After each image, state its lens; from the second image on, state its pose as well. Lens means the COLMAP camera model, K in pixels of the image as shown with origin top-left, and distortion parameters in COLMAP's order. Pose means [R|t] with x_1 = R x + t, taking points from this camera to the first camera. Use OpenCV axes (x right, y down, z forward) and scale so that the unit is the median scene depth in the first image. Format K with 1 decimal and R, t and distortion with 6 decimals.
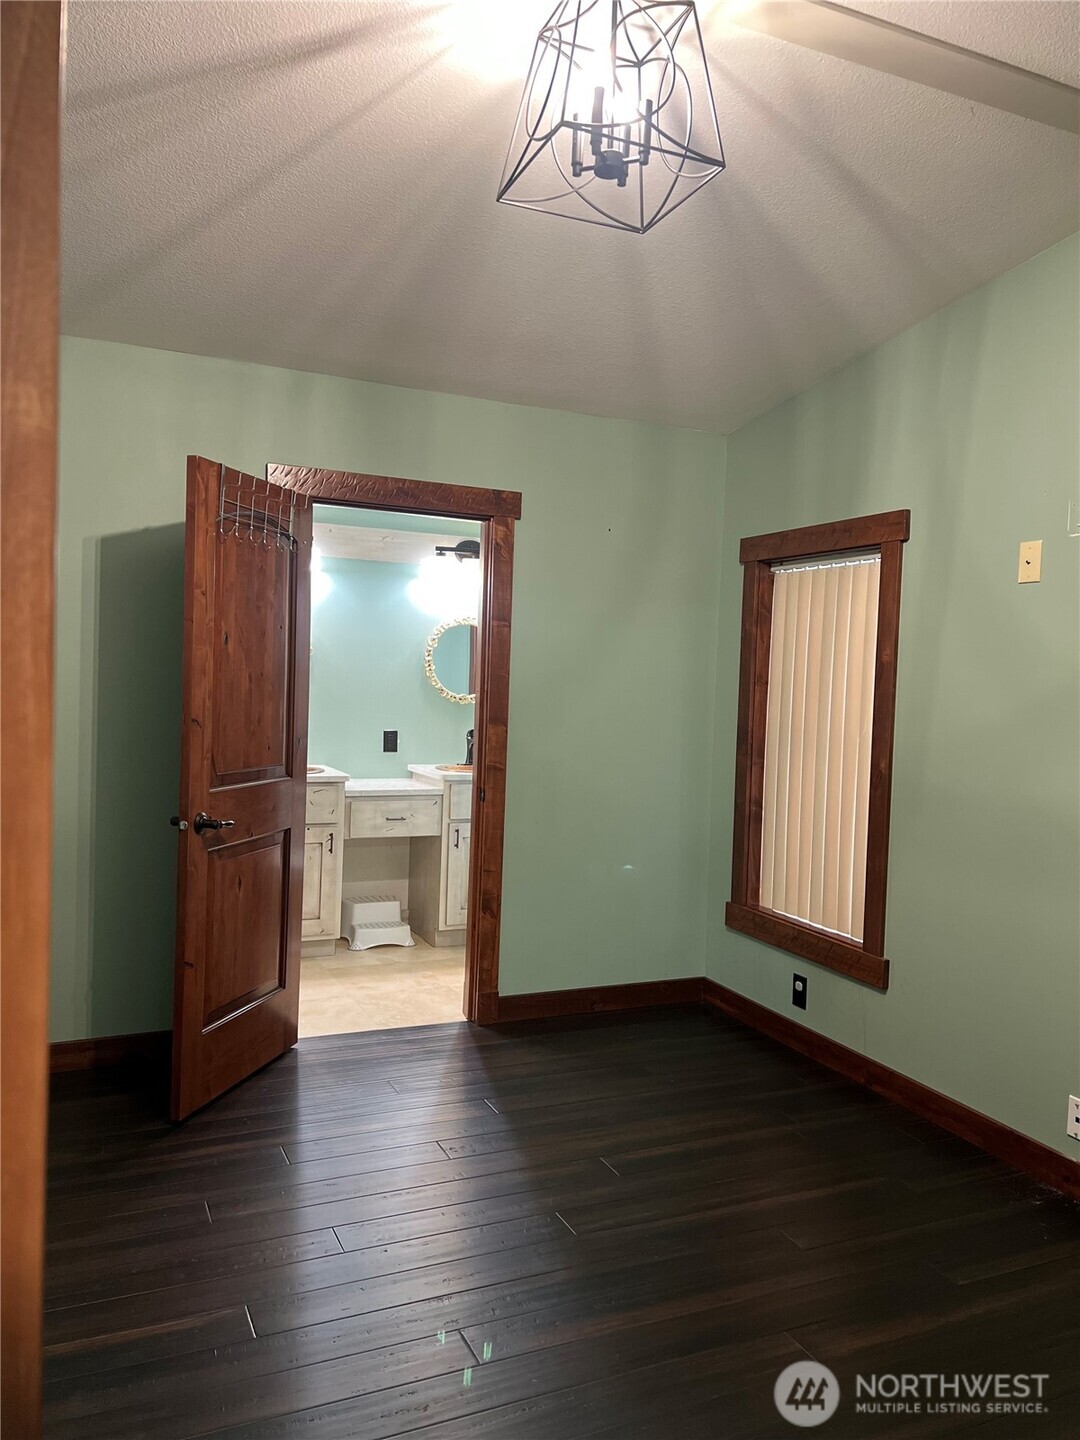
lens RADIAL K [[1073.5, 0, 540.0], [0, 1073.5, 720.0], [0, 0, 1]] dist [0.002847, 0.001076]
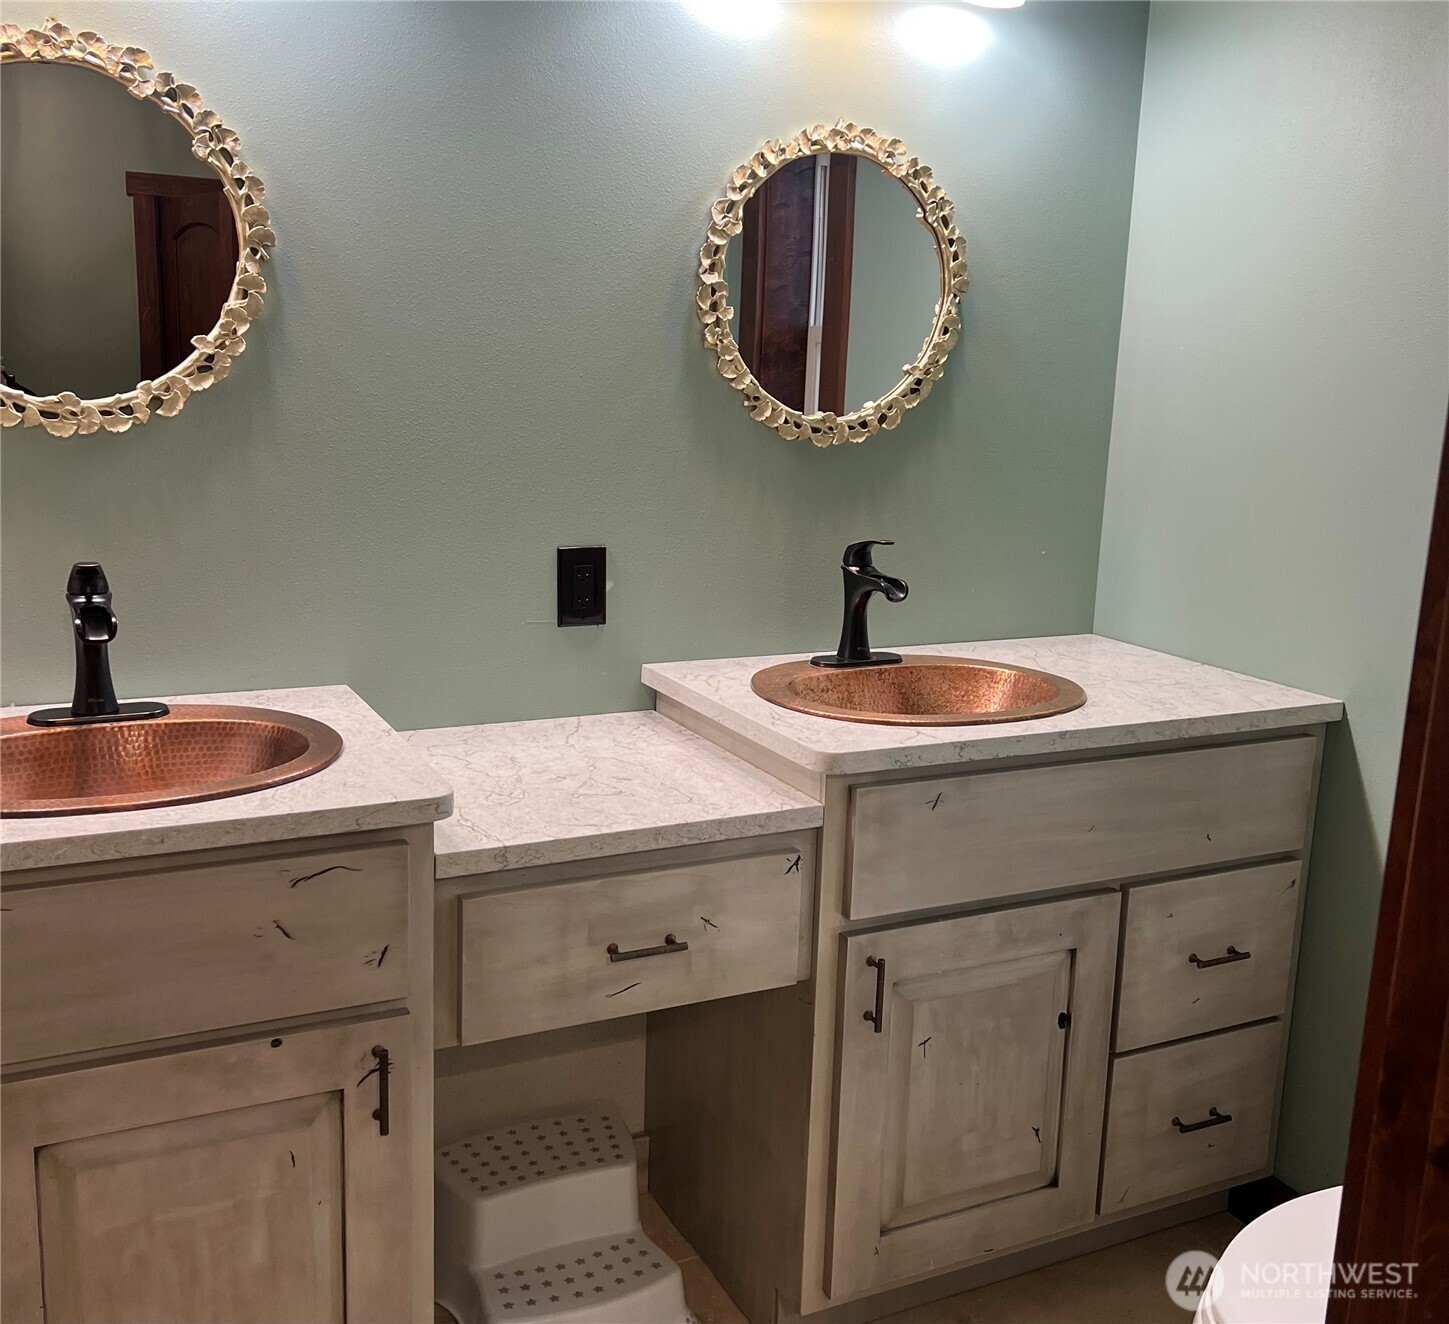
lens RADIAL K [[1461.4, 0, 724.5], [0, 1461.4, 662.0], [0, 0, 1]] dist [0.020086, 0.004572]
pose [[0.999174, -0.009155, 0.039588, -0.130708], [0.002199, 0.985043, 0.172297, -0.028731], [-0.040573, -0.172068, 0.984249, 0.693106]]
